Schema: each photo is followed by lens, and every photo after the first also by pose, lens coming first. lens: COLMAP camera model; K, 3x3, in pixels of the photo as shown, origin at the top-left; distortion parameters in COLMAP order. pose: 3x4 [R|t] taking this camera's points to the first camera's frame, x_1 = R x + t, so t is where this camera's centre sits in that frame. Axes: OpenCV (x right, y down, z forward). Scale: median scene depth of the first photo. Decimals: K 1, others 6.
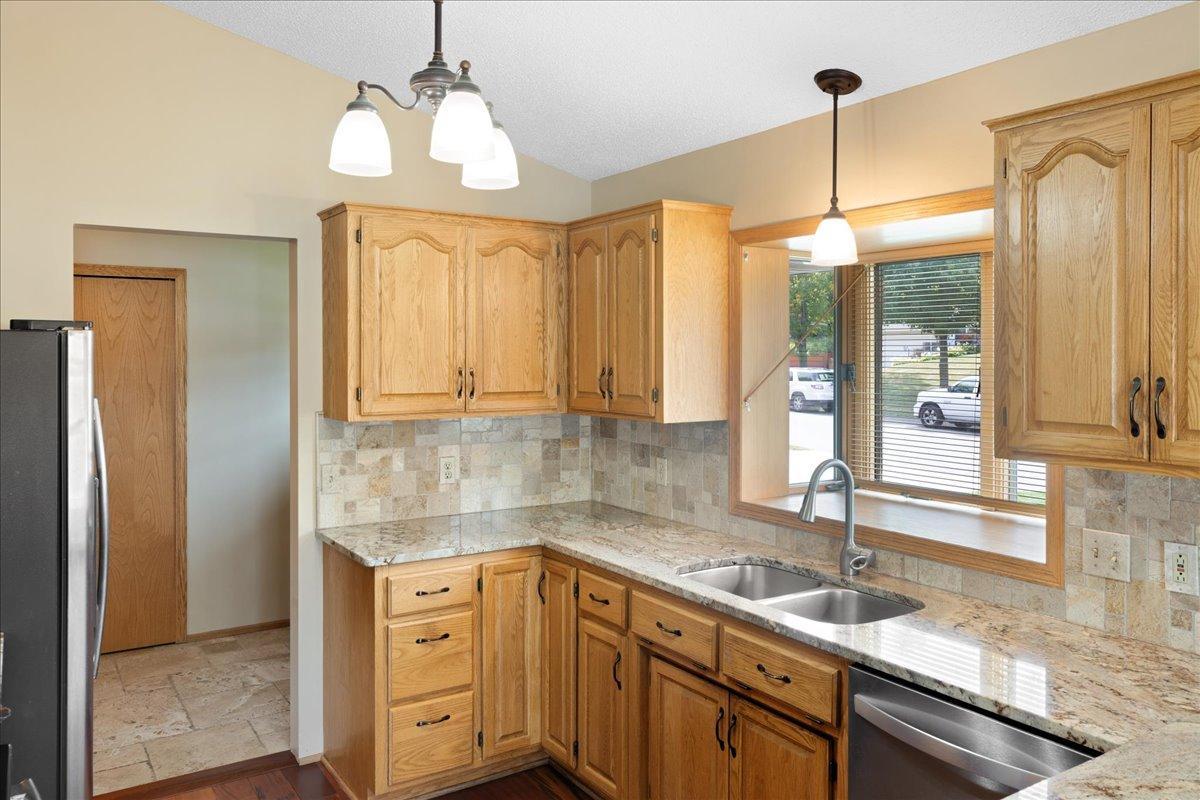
lens RADIAL K [[902.5, 0, 607.4], [0, 902.5, 360.5], [0, 0, 1]] dist [0.003867, 0.003999]
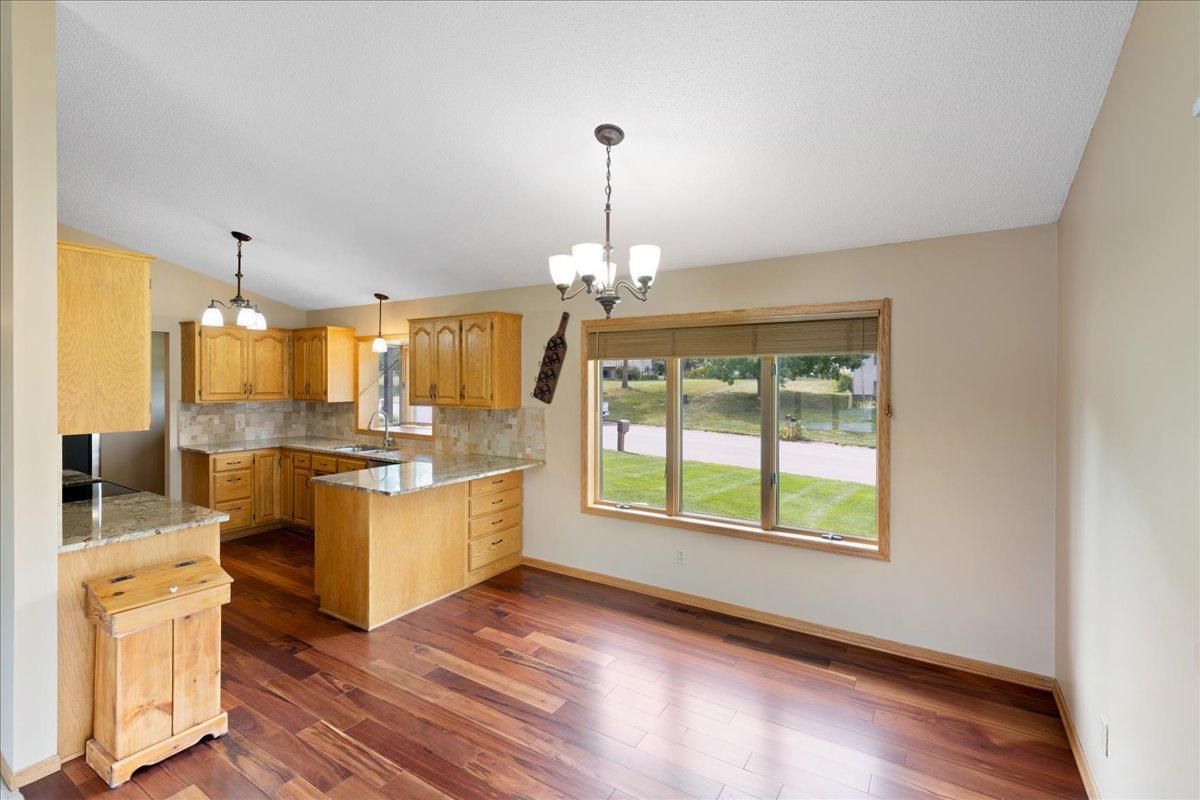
lens RADIAL K [[538.3, 0, 601.3], [0, 538.3, 386.6], [0, 0, 1]] dist [0.004005, 0.000050]
pose [[0.910202, 0.000376, 0.414165, 0.140466], [-0.003006, 0.999979, 0.005699, 0.005917], [-0.414154, -0.006432, 0.910184, -0.925762]]
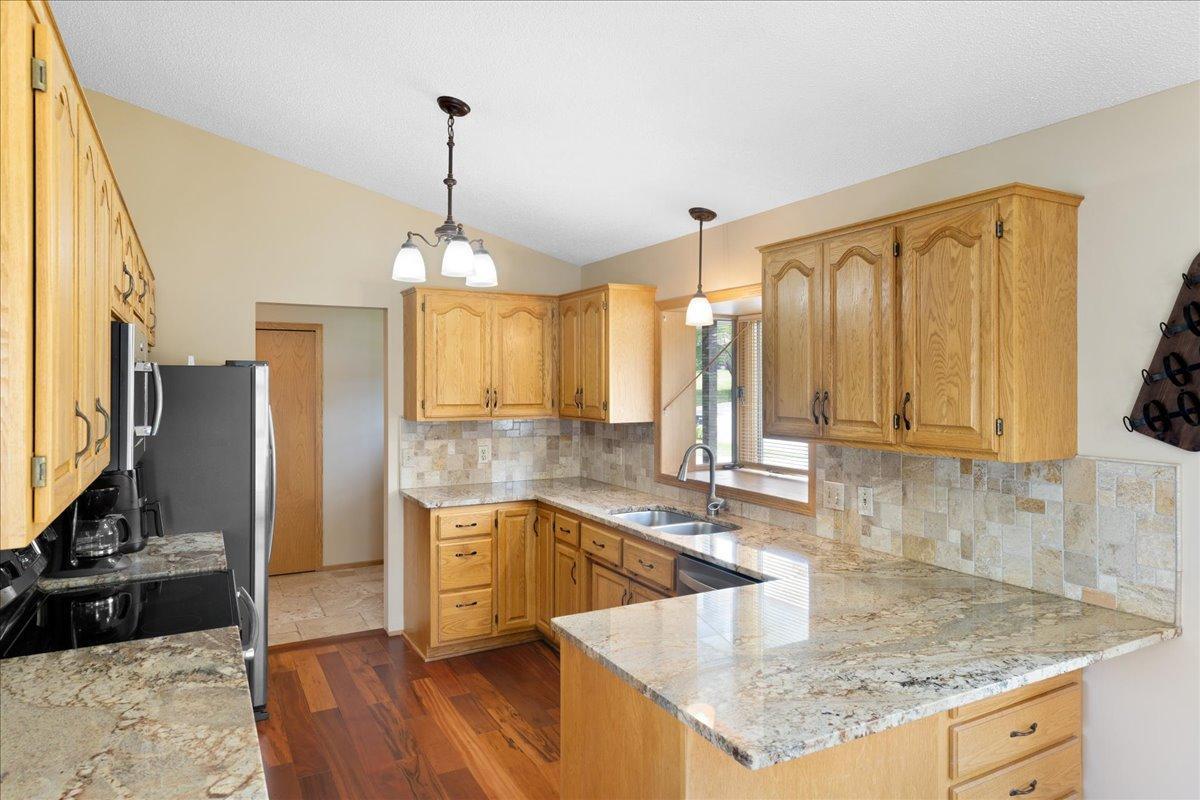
lens RADIAL K [[738.9, 0, 601.2], [0, 738.9, 384.0], [0, 0, 1]] dist [0.010125, 0.004186]
pose [[0.996618, 0.000533, -0.082175, 0.149011], [-0.000821, 0.999994, -0.003462, 0.004705], [0.082173, 0.003518, 0.996612, -0.292315]]
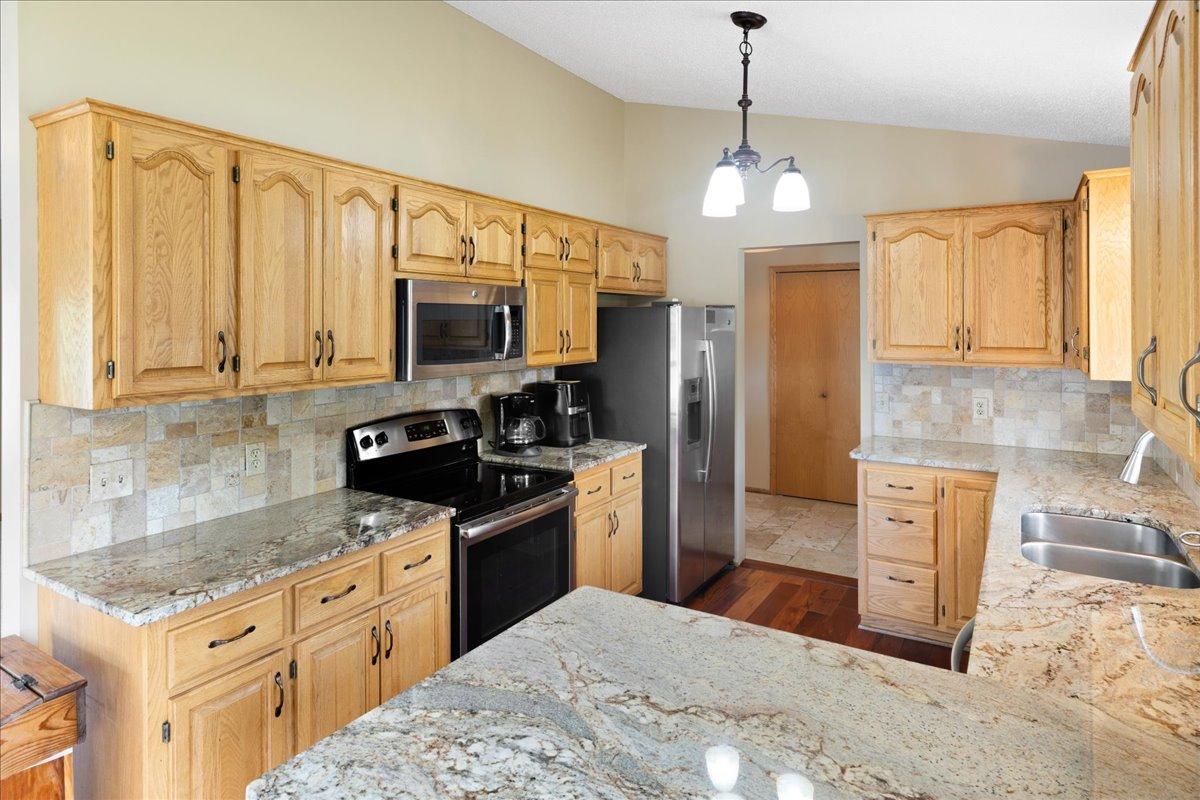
lens RADIAL K [[685.4, 0, 604.8], [0, 685.4, 323.0], [0, 0, 1]] dist [0.004090, 0.000544]
pose [[0.431902, 0.001354, -0.901919, 0.528596], [-0.003814, 0.999993, -0.000325, 0.004797], [0.901912, 0.003580, 0.431904, 0.122420]]
